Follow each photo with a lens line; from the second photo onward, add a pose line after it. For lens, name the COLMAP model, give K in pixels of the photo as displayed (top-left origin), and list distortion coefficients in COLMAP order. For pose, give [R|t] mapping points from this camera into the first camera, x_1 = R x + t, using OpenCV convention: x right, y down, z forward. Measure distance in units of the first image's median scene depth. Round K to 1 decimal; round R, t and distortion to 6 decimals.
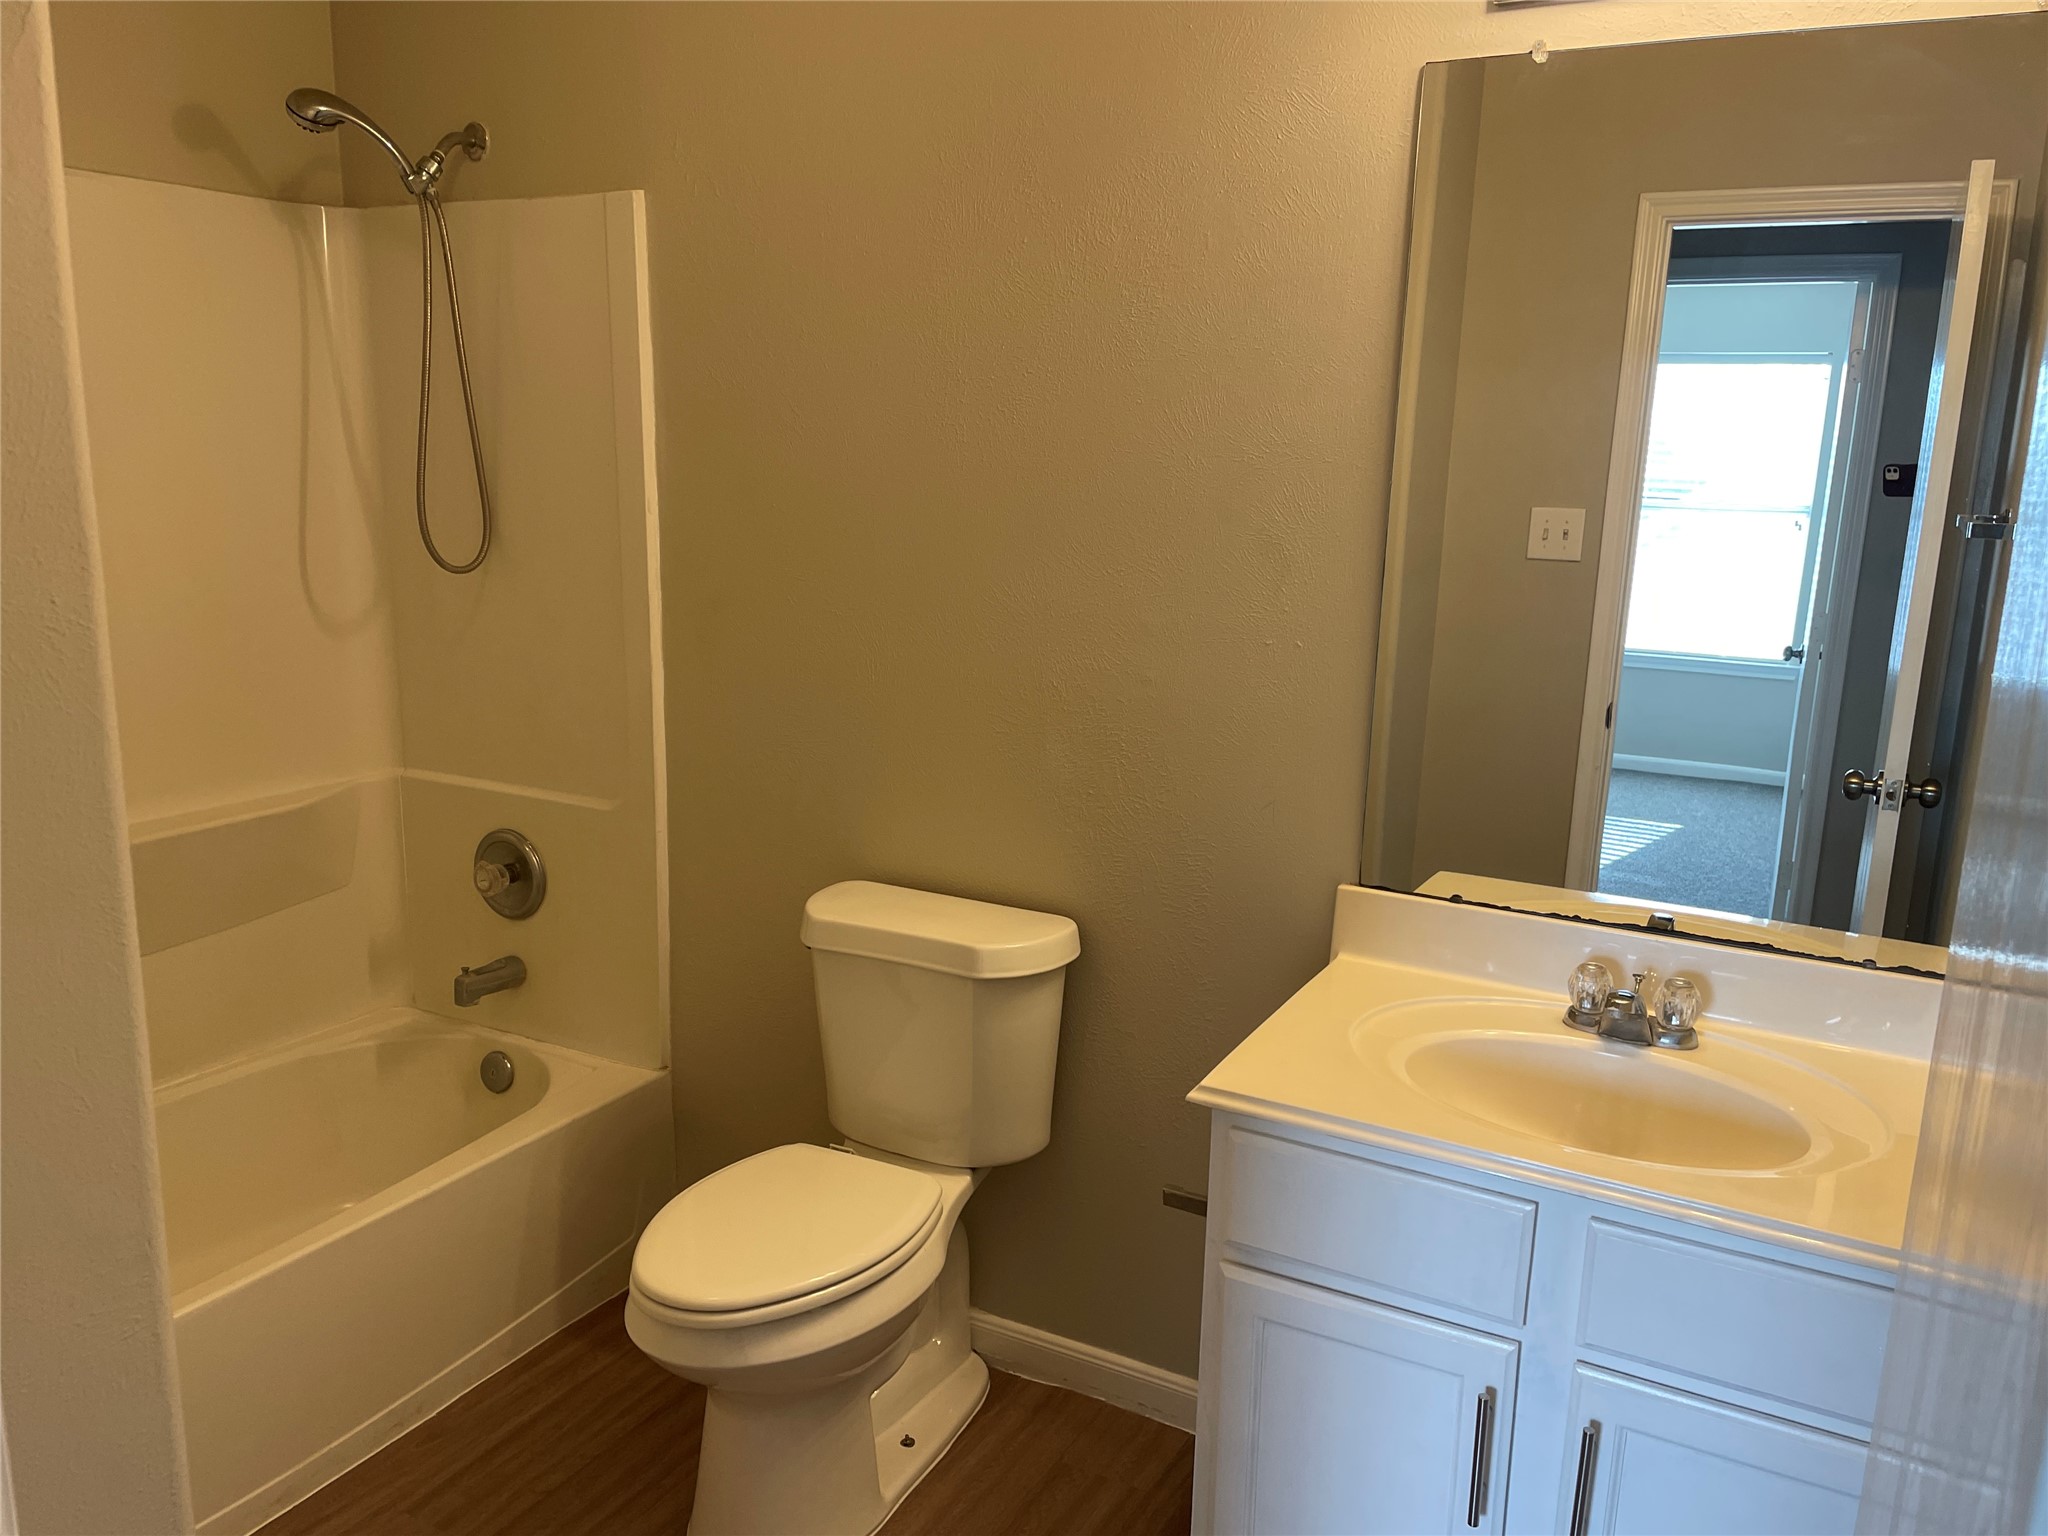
lens RADIAL K [[1567.7, 0, 1024.0], [0, 1567.7, 768.0], [0, 0, 1]] dist [0.001109, -0.000088]
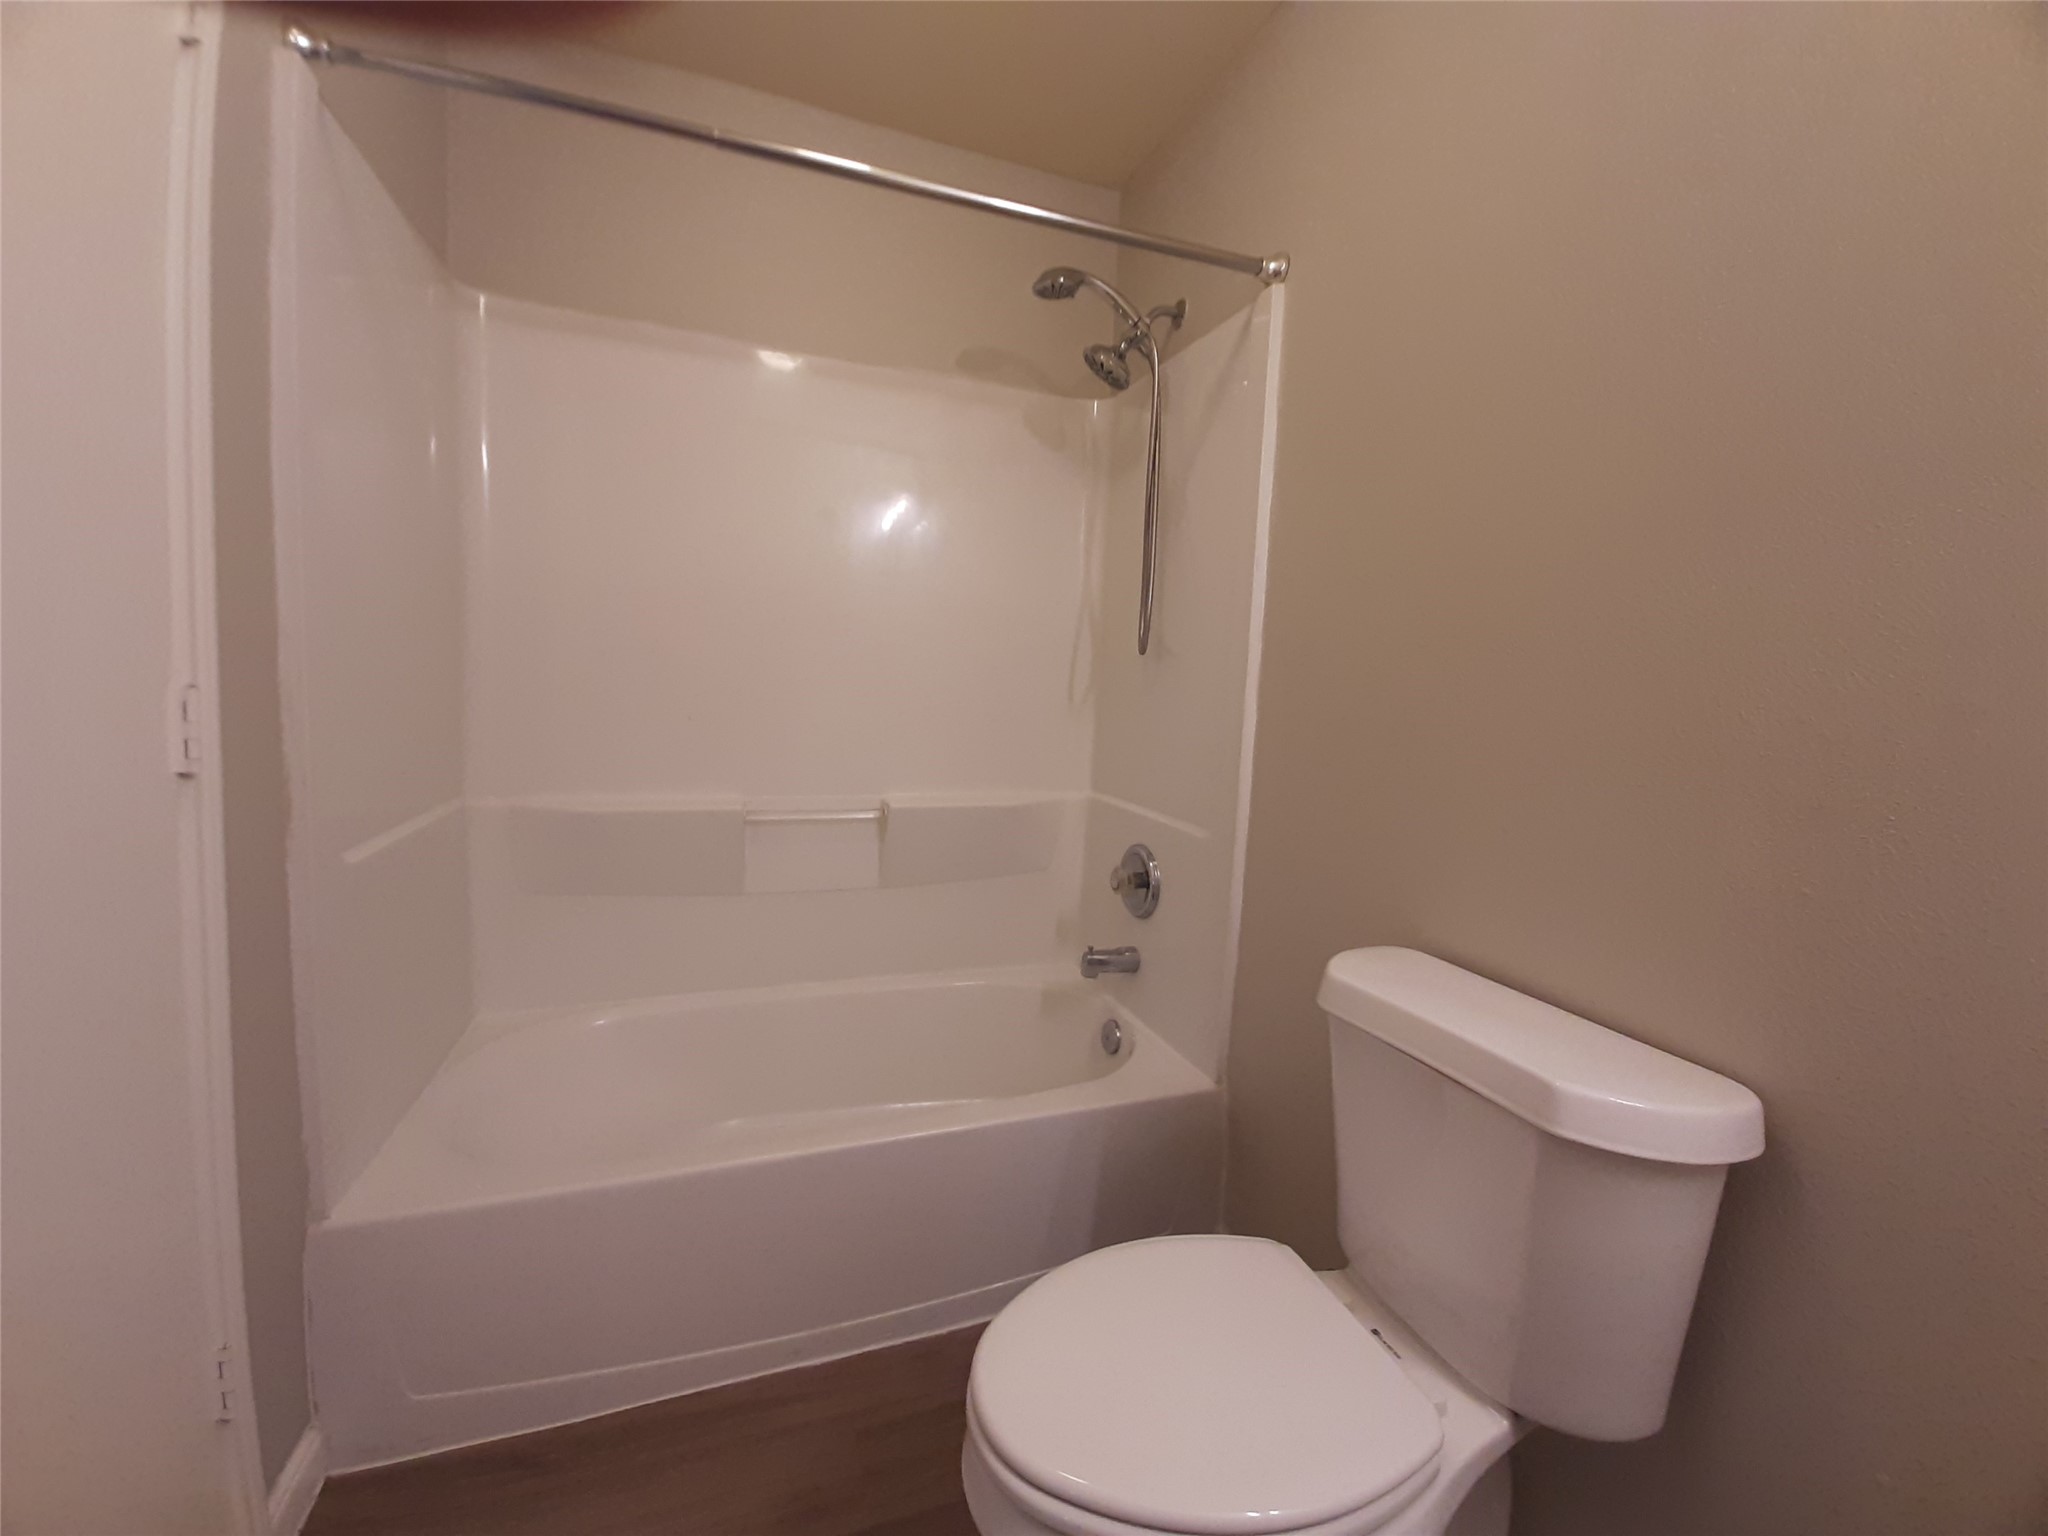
lens RADIAL K [[798.3, 0, 1012.1], [0, 798.3, 748.2], [0, 0, 1]] dist [0.027161, -0.017838]
pose [[0.758828, 0.077815, -0.646626, 0.004017], [-0.165587, 0.983263, -0.075994, 0.030178], [0.629890, 0.164739, 0.759012, 0.462443]]
